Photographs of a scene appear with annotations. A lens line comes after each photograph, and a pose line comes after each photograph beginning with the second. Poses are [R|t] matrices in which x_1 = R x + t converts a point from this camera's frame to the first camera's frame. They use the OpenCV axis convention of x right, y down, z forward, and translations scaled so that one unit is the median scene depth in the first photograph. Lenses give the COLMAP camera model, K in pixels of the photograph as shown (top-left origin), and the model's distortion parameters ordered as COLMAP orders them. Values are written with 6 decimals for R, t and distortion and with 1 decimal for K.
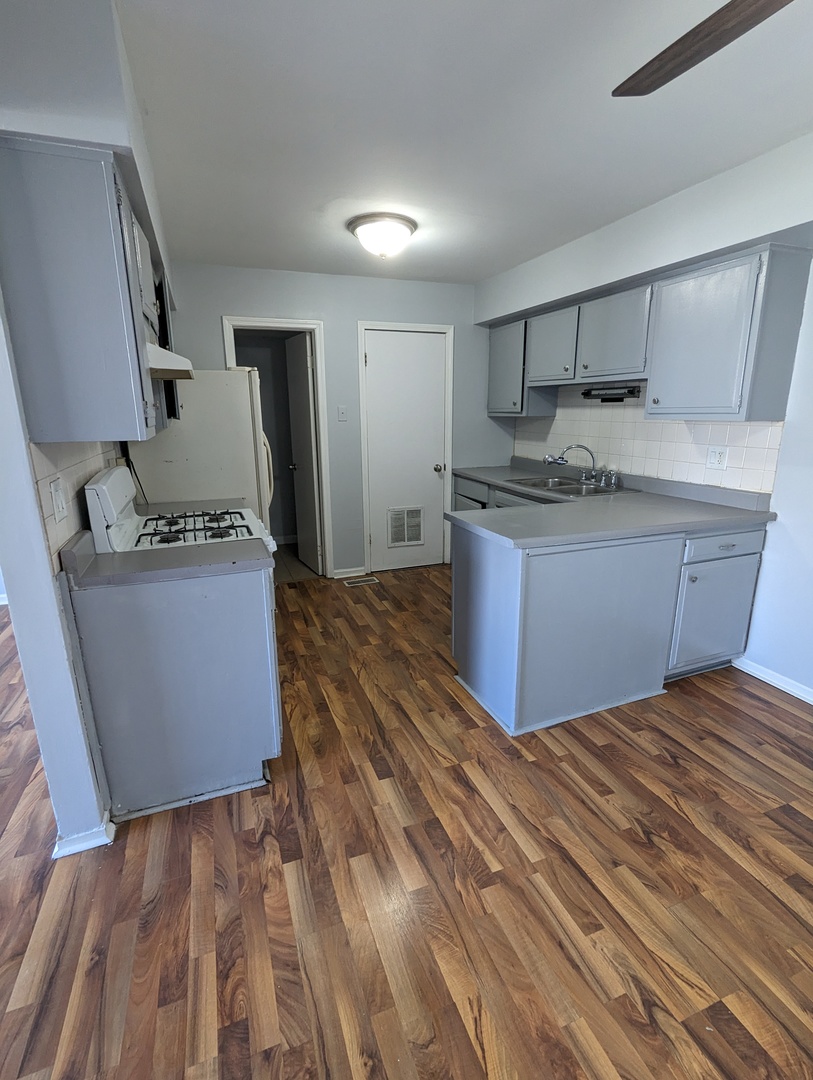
lens RADIAL K [[511.8, 0, 408.1], [0, 511.8, 537.0], [0, 0, 1]] dist [-0.002454, 0.001874]
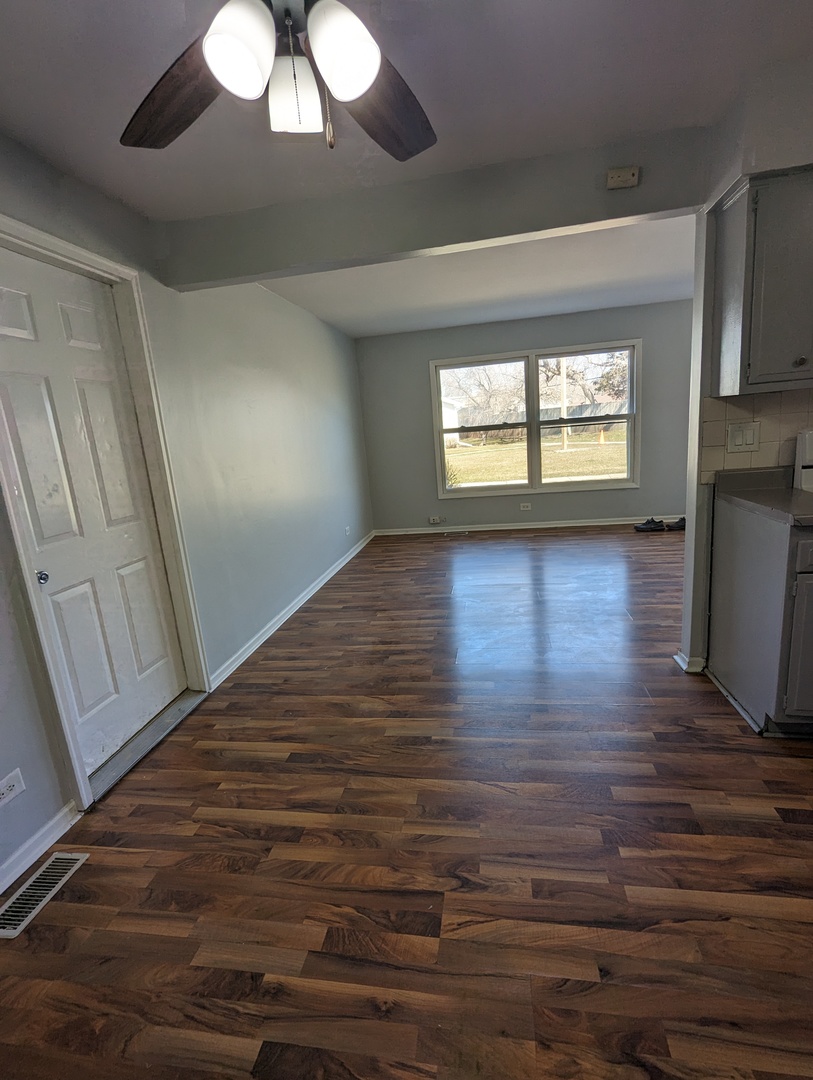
lens RADIAL K [[511.8, 0, 405.6], [0, 511.8, 539.9], [0, 0, 1]] dist [-0.002454, 0.001874]
pose [[-0.508922, 0.231752, -0.829029, 0.814106], [-0.122363, 0.933821, 0.336162, -0.133906], [0.852071, 0.272523, -0.446884, 0.723203]]
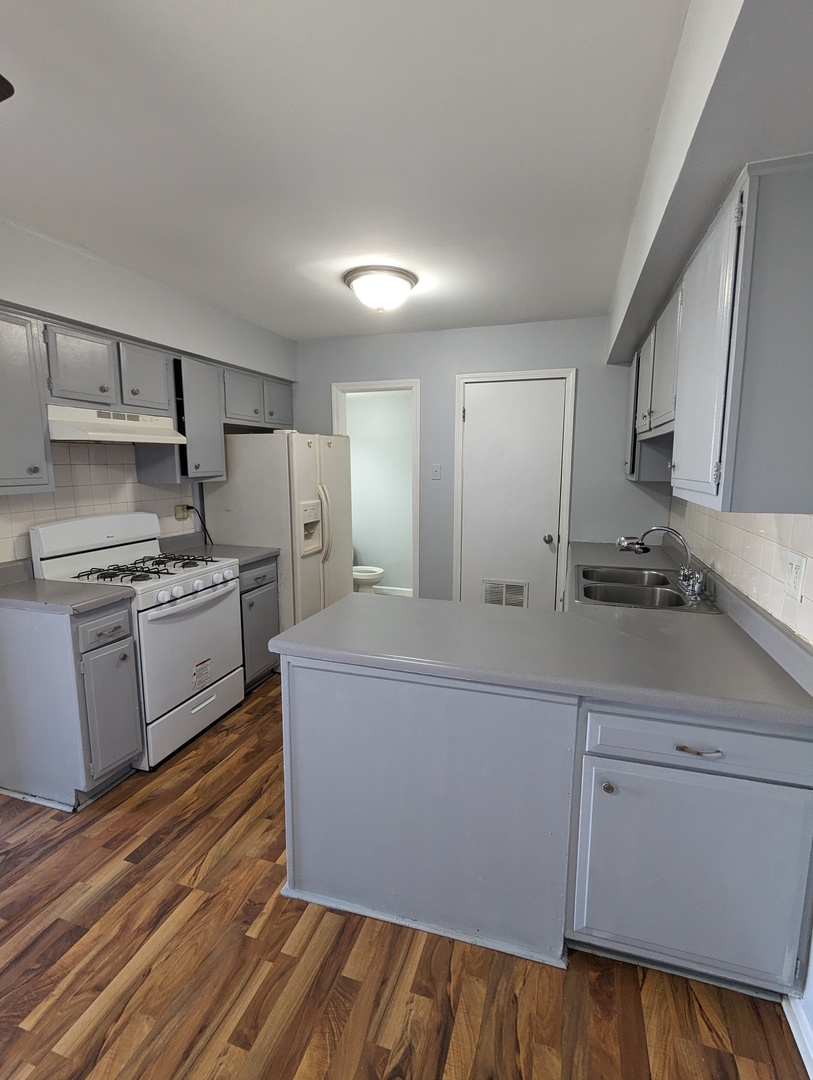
lens RADIAL K [[511.8, 0, 406.3], [0, 511.8, 538.1], [0, 0, 1]] dist [-0.002454, 0.001874]
pose [[0.780859, 0.101517, -0.616403, 0.851219], [-0.157543, 0.986817, -0.037054, -0.155159], [0.604516, 0.126044, 0.786558, 0.485229]]
